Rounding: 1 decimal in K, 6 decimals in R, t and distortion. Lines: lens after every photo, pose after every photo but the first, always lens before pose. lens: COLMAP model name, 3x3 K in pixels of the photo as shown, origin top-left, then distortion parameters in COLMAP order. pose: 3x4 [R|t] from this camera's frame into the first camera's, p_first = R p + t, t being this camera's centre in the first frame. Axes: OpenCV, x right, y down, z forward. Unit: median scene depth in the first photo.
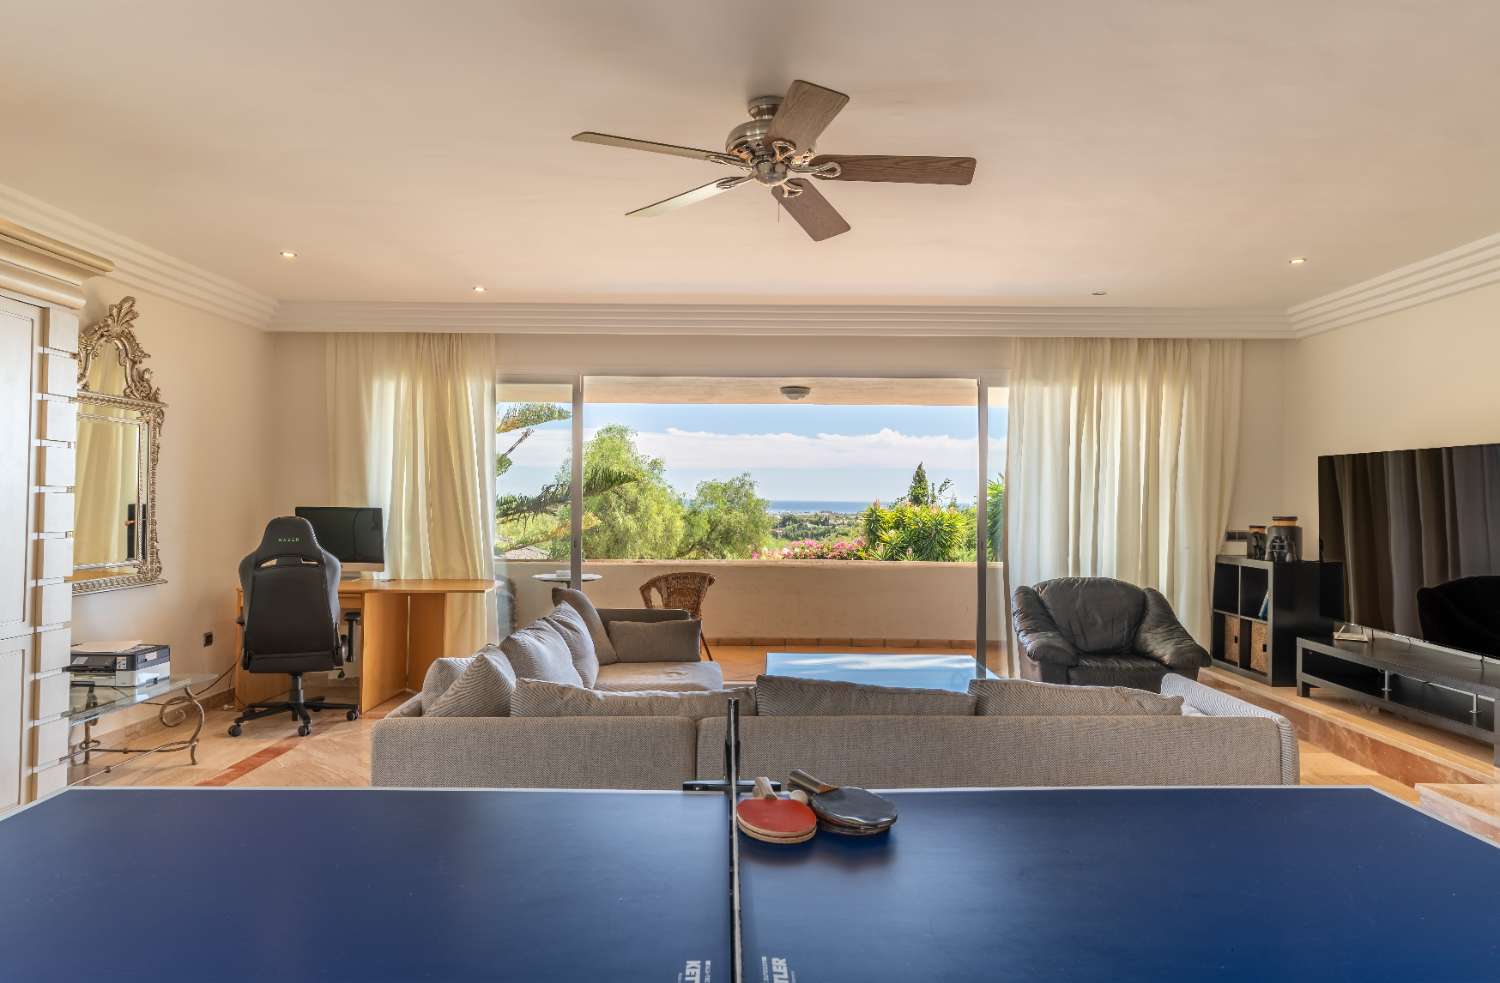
lens RADIAL K [[906.3, 0, 756.9], [0, 906.3, 495.6], [0, 0, 1]] dist [-0.005595, -0.000735]
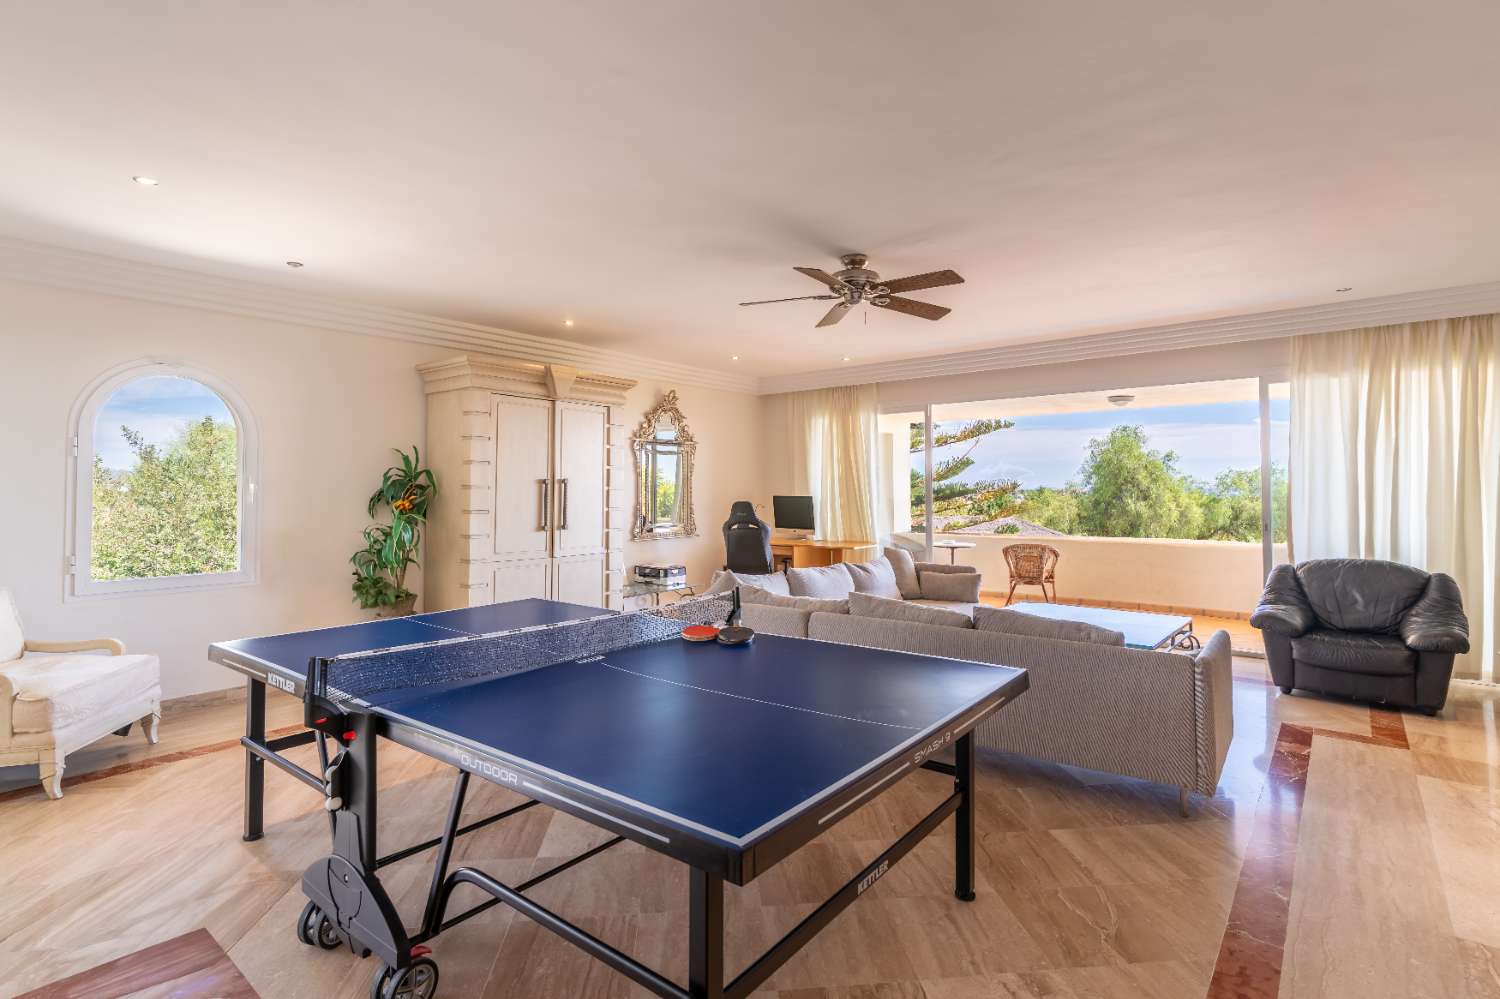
lens RADIAL K [[714.7, 0, 755.3], [0, 714.7, 491.3], [0, 0, 1]] dist [0.005790, -0.000514]
pose [[0.775835, -0.009785, -0.630860, 0.320691], [0.013330, 0.999911, 0.000884, 0.001860], [0.630795, -0.009095, 0.775896, -0.074686]]
